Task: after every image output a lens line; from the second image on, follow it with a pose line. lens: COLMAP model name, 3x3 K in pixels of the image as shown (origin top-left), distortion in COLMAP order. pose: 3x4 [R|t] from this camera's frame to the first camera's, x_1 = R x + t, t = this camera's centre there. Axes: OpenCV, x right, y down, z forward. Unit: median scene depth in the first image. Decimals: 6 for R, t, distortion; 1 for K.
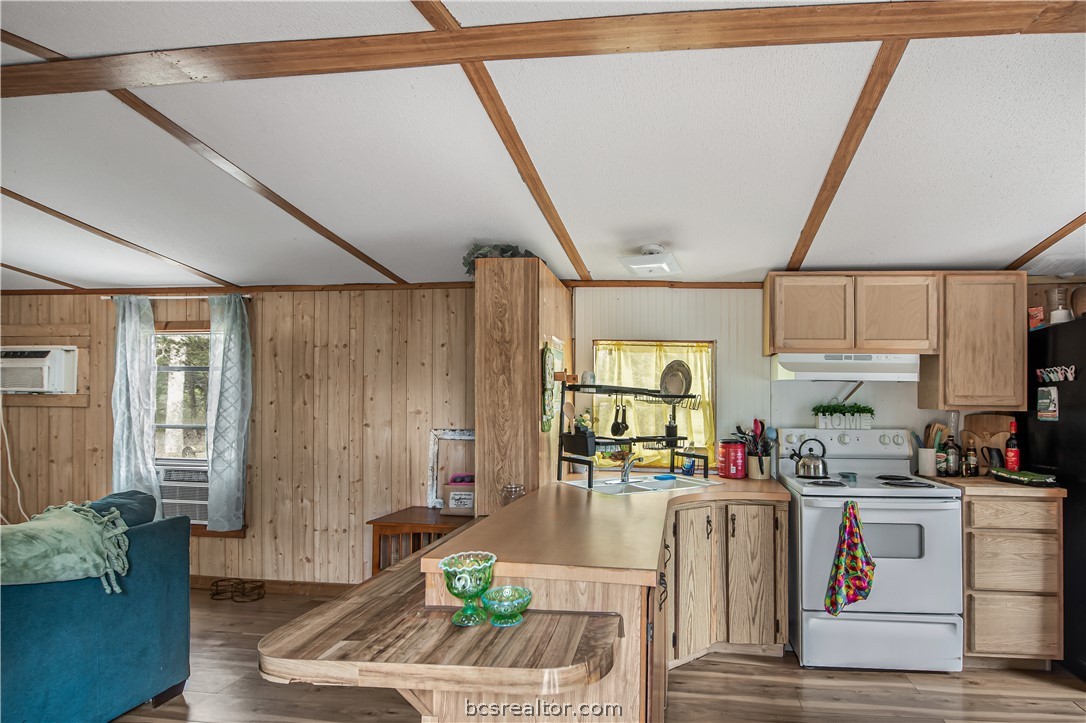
lens RADIAL K [[557.5, 0, 631.5], [0, 557.5, 377.5], [0, 0, 1]] dist [-0.010943, -0.000978]
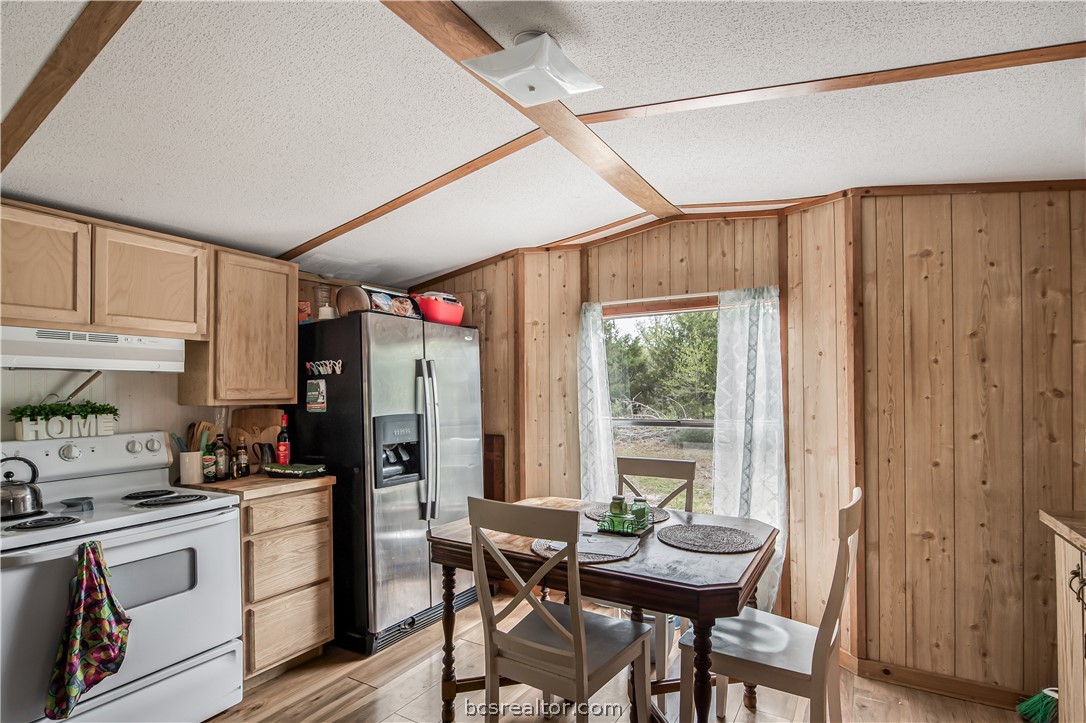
lens RADIAL K [[531.5, 0, 549.5], [0, 531.5, 382.8], [0, 0, 1]] dist [-0.009572, -0.001871]
pose [[0.420957, -0.001196, 0.907080, 0.034011], [-0.019245, 0.999762, 0.010249, 0.004420], [-0.906877, -0.021771, 0.420833, 0.180763]]
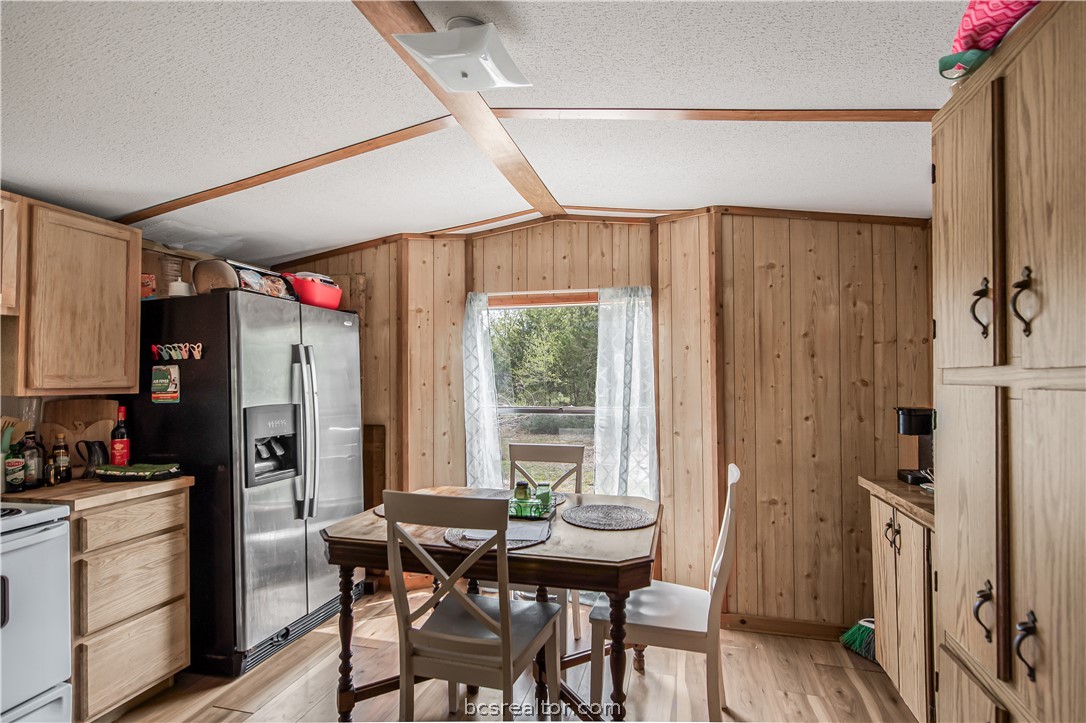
lens RADIAL K [[517.8, 0, 545.2], [0, 517.8, 365.7], [0, 0, 1]] dist [-0.001296, -0.000717]
pose [[0.146995, 0.012465, 0.989059, 0.014798], [-0.029529, 0.999530, -0.008208, 0.006286], [-0.988696, -0.028000, 0.147294, 0.261321]]
